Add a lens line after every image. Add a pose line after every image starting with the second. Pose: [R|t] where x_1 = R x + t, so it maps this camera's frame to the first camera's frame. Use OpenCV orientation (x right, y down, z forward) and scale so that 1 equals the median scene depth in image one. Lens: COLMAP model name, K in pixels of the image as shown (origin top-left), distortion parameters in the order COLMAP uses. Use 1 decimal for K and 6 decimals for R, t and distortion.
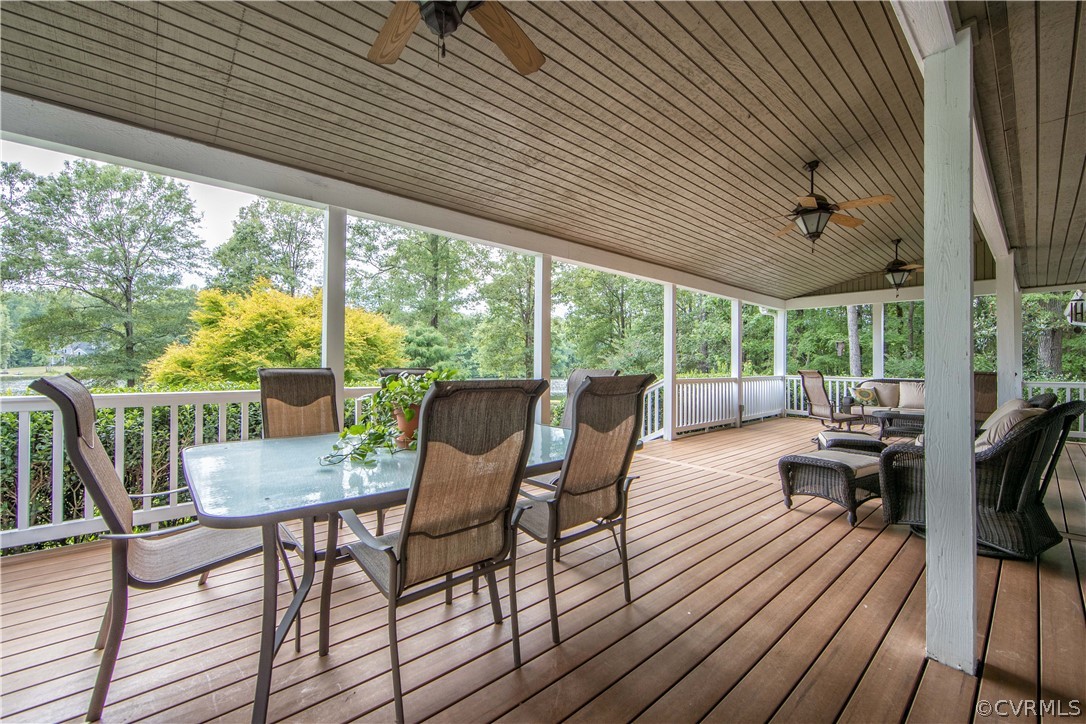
lens RADIAL K [[442.5, 0, 545.2], [0, 442.5, 356.6], [0, 0, 1]] dist [-0.000849, 0.000126]
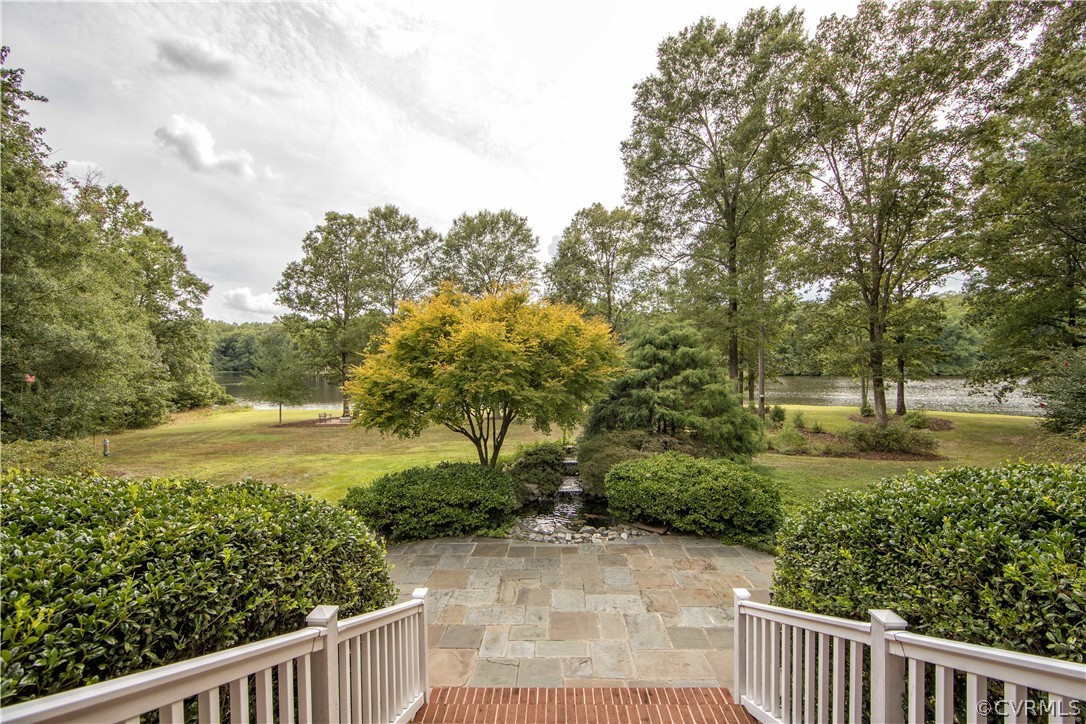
lens RADIAL K [[425.5, 0, 553.5], [0, 425.5, 365.7], [0, 0, 1]] dist [-0.003147, 0.000060]
pose [[0.736387, -0.002753, -0.676555, 0.136467], [0.022761, 0.999526, 0.020707, -0.029422], [0.676177, -0.030648, 0.736101, 0.713675]]
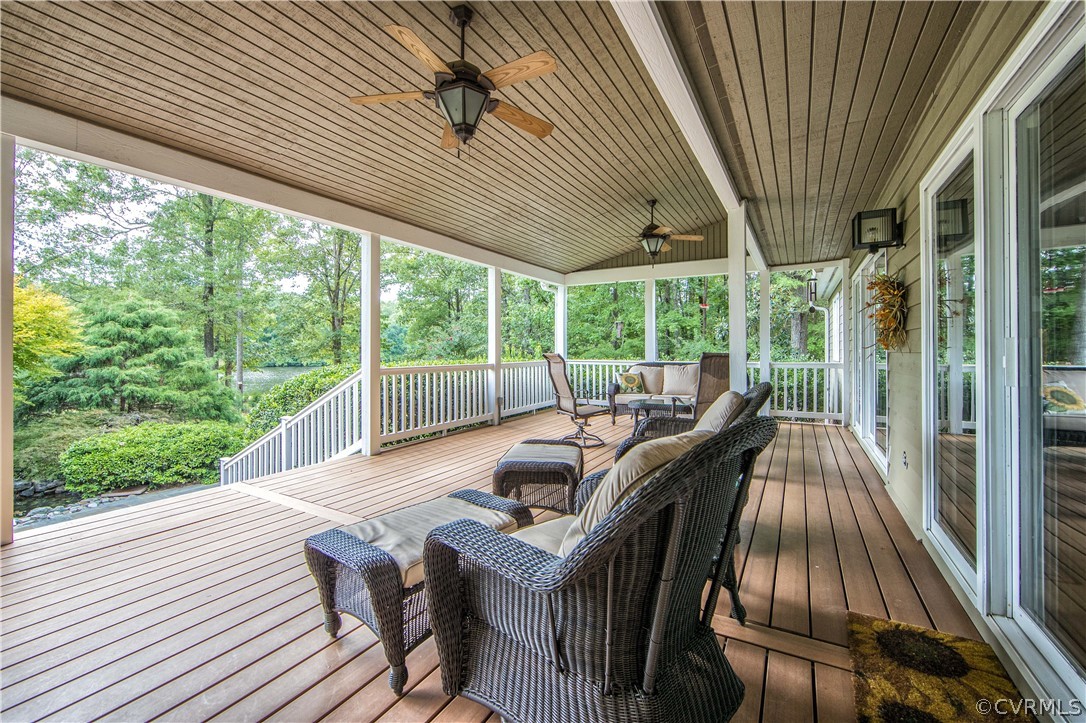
lens RADIAL K [[443.3, 0, 543.0], [0, 443.3, 344.2], [0, 0, 1]] dist [-0.008373, -0.000001]
pose [[0.951514, -0.005841, 0.307549, 0.287787], [0.004462, 0.999977, 0.005185, 0.008325], [-0.307573, -0.003562, 0.951518, 0.215313]]
